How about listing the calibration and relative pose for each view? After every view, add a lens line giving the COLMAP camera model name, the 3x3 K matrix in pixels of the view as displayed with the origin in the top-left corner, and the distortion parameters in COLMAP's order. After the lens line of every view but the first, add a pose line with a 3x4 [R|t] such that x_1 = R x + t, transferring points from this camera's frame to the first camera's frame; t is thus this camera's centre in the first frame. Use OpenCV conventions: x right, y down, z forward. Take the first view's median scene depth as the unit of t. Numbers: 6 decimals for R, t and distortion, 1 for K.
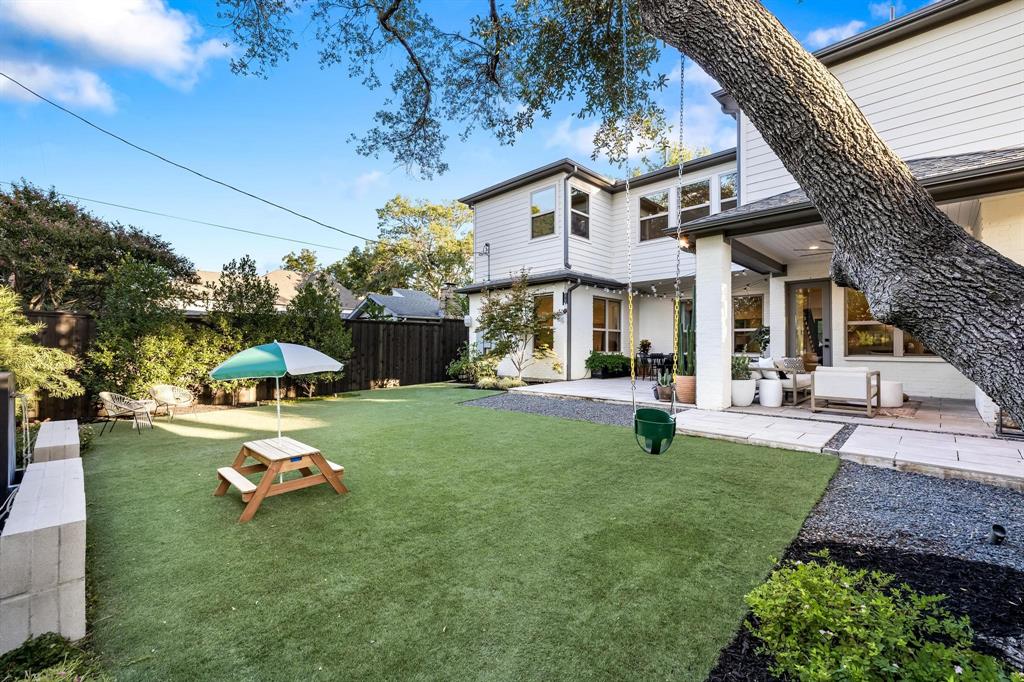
lens RADIAL K [[435.6, 0, 508.2], [0, 435.6, 341.4], [0, 0, 1]] dist [0.000061, 0.000072]
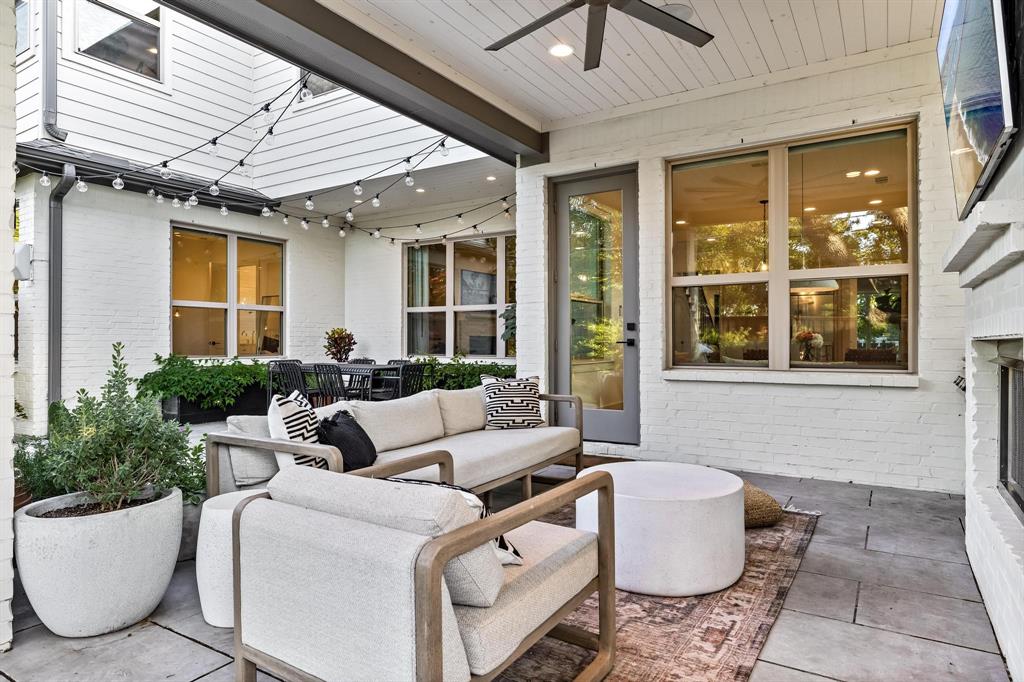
lens RADIAL K [[606.6, 0, 512.0], [0, 606.6, 341.0], [0, 0, 1]] dist [-0.001382, -0.000308]
pose [[0.974862, -0.004905, 0.222757, 0.403849], [0.002890, 0.999952, 0.009372, 0.003388], [-0.222792, -0.008493, 0.974829, 0.397162]]
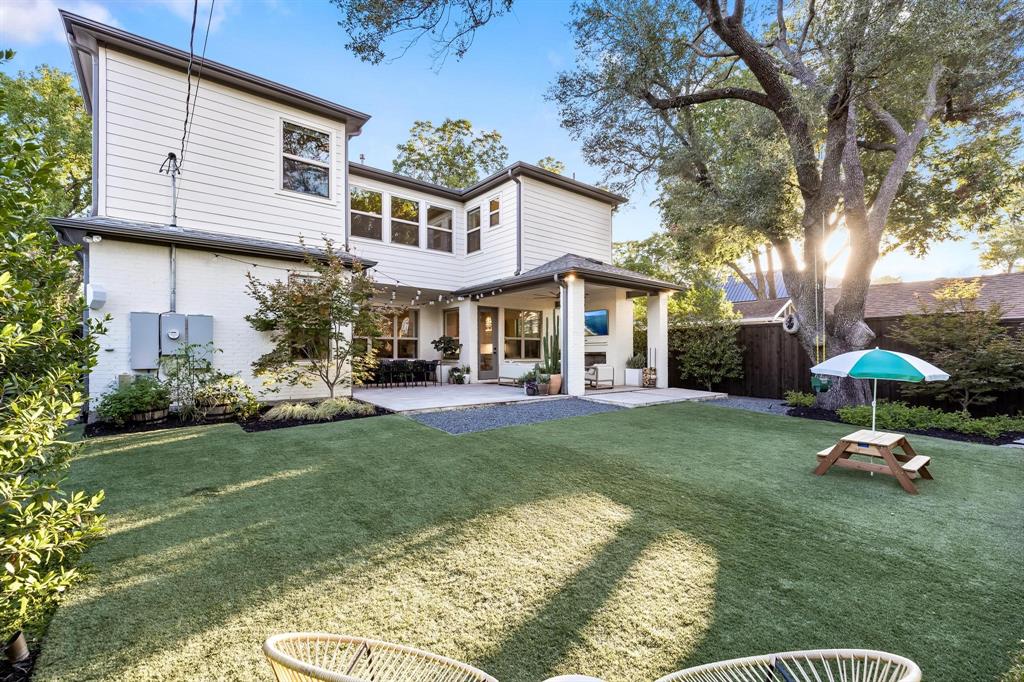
lens RADIAL K [[435.6, 0, 508.2], [0, 435.6, 341.4], [0, 0, 1]] dist [0.000061, 0.000072]
pose [[0.100617, 0.025668, 0.994594, -0.590397], [-0.006150, 0.999664, -0.025176, 0.006388], [-0.994906, -0.003583, 0.100742, 0.641731]]
